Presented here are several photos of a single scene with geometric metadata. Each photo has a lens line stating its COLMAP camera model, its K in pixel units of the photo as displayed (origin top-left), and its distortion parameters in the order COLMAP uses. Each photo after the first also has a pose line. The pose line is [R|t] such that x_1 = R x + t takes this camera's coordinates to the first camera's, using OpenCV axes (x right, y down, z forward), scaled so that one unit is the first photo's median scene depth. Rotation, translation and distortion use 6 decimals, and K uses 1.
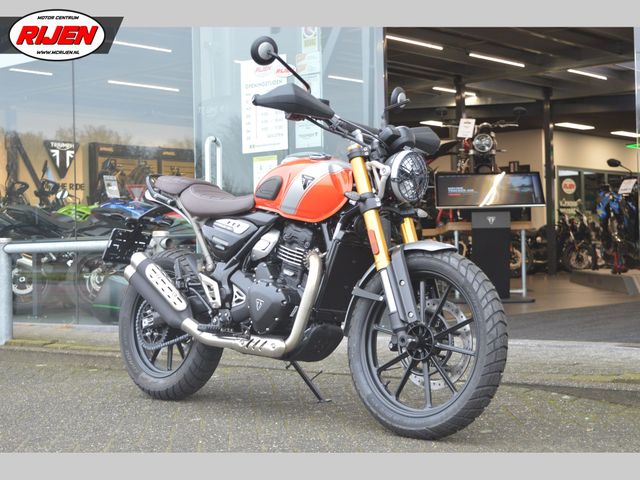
lens RADIAL K [[1214.5, 0, 269.0], [0, 1214.5, 239.7], [0, 0, 1]] dist [0.034845, 0.153711]
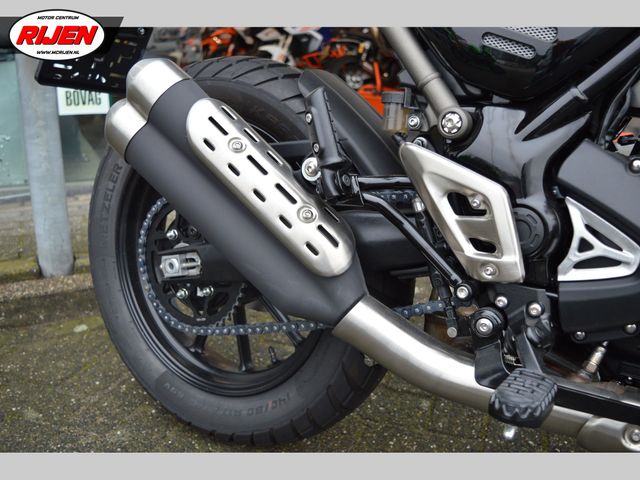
lens RADIAL K [[615.9, 0, 320.0], [0, 615.9, 240.0], [0, 0, 1]] dist [-0.084283, 0.006941]
pose [[0.963622, -0.034061, 0.265089, -0.136623], [-0.037355, 0.964947, 0.259774, 0.016399], [-0.264645, -0.260226, 0.928572, 1.048453]]
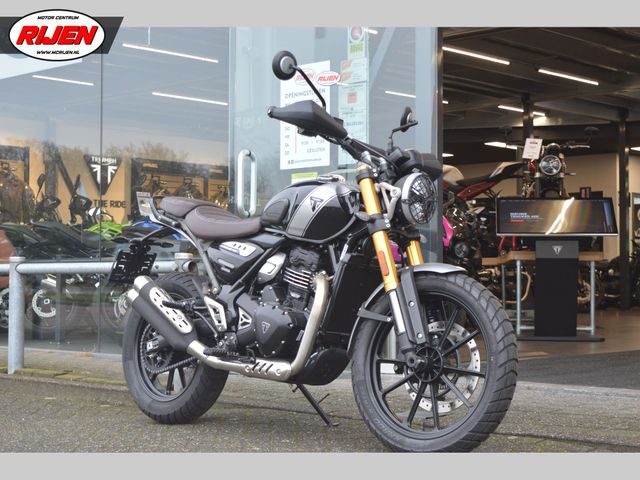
lens RADIAL K [[1216.5, 0, 320.0], [0, 1216.5, 240.0], [0, 0, 1]] dist [-0.154533, -0.019203]
pose [[0.999235, -0.000360, 0.039107, -0.002596], [0.001046, 0.999846, -0.017526, -0.000704], [-0.039094, 0.017553, 0.999081, 0.009103]]
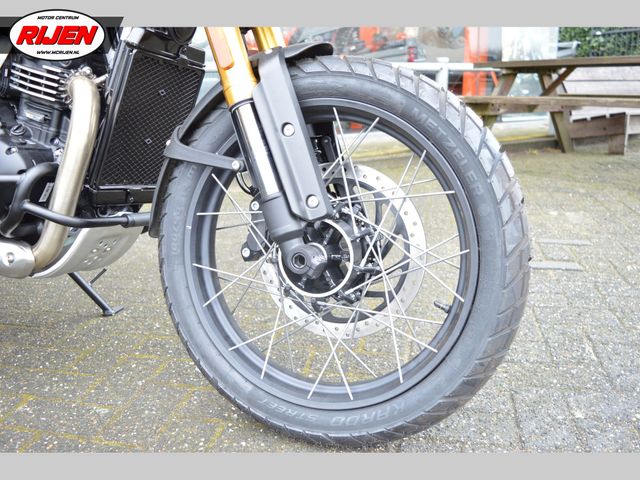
lens RADIAL K [[618.0, 0, 320.0], [0, 618.0, 240.0], [0, 0, 1]] dist [-0.002716, -0.004374]
pose [[0.929420, -0.075391, 0.361240, 0.035219], [0.000466, 0.979147, 0.203151, 0.029264], [-0.369022, -0.188644, 0.910075, 0.797939]]
